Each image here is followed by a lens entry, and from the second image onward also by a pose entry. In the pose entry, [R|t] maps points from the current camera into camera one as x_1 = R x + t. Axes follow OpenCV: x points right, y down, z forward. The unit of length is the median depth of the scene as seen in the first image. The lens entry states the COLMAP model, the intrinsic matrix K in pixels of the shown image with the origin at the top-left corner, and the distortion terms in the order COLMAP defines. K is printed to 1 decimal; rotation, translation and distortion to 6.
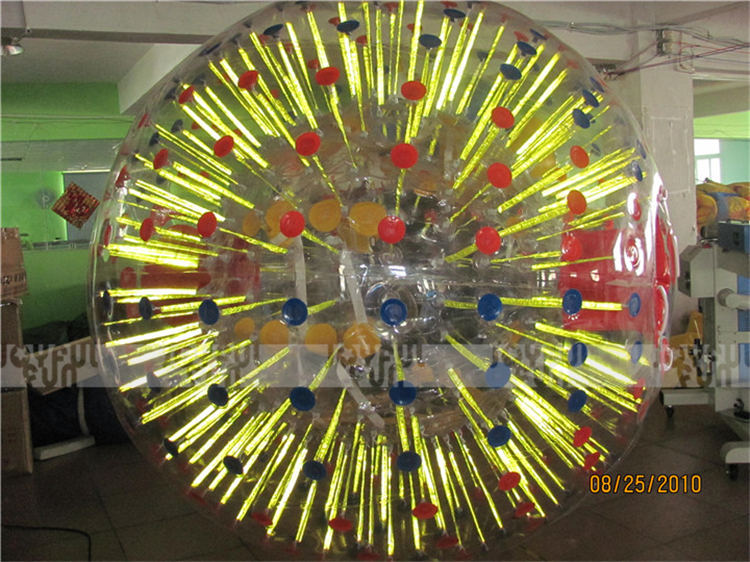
lens RADIAL K [[800.7, 0, 378.6], [0, 800.7, 272.3], [0, 0, 1]] dist [-0.031267, -0.007980]
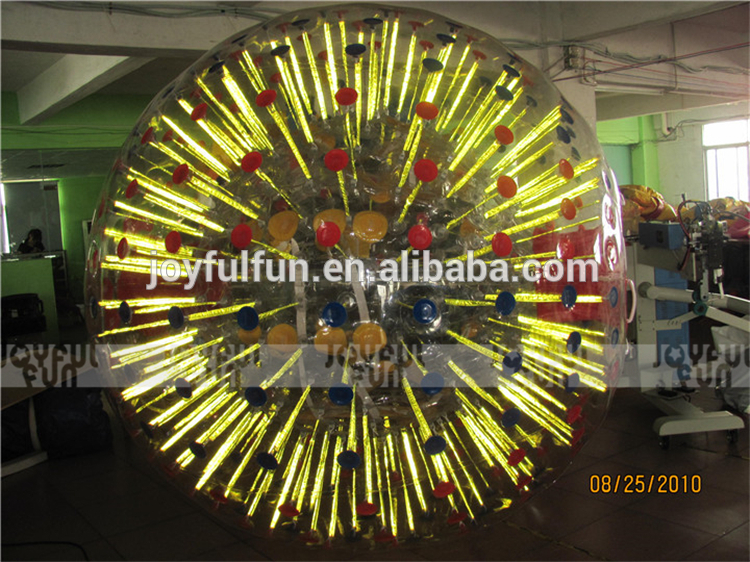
lens RADIAL K [[799.5, 0, 375.0], [0, 799.5, 281.0], [0, 0, 1]] dist [-0.066114, -0.007493]
pose [[0.987057, -0.032664, 0.157008, -0.103372], [0.031806, 0.999462, 0.007973, -0.001324], [-0.157184, -0.002876, 0.987565, -0.034280]]
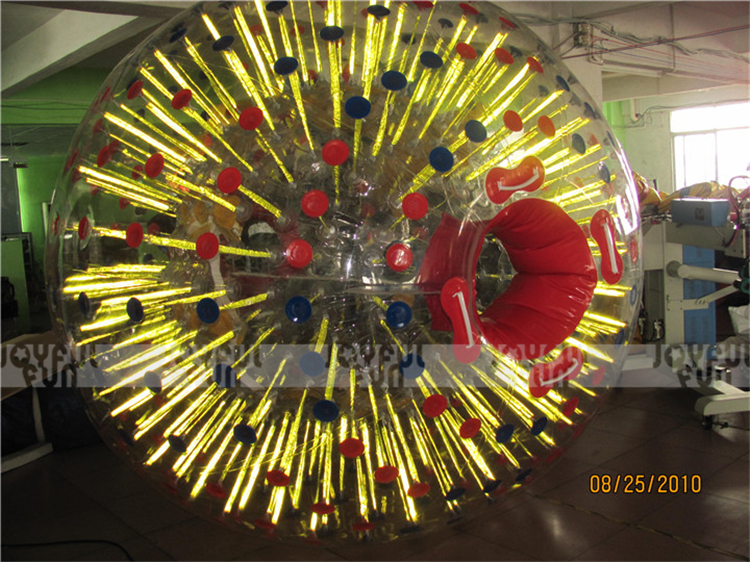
lens RADIAL K [[799.5, 0, 375.0], [0, 799.5, 281.0], [0, 0, 1]] dist [-0.066114, -0.007493]
pose [[0.971965, -0.036706, 0.232243, -0.204795], [0.031910, 0.999194, 0.024373, 0.008110], [-0.232950, -0.016279, 0.972352, 0.030163]]
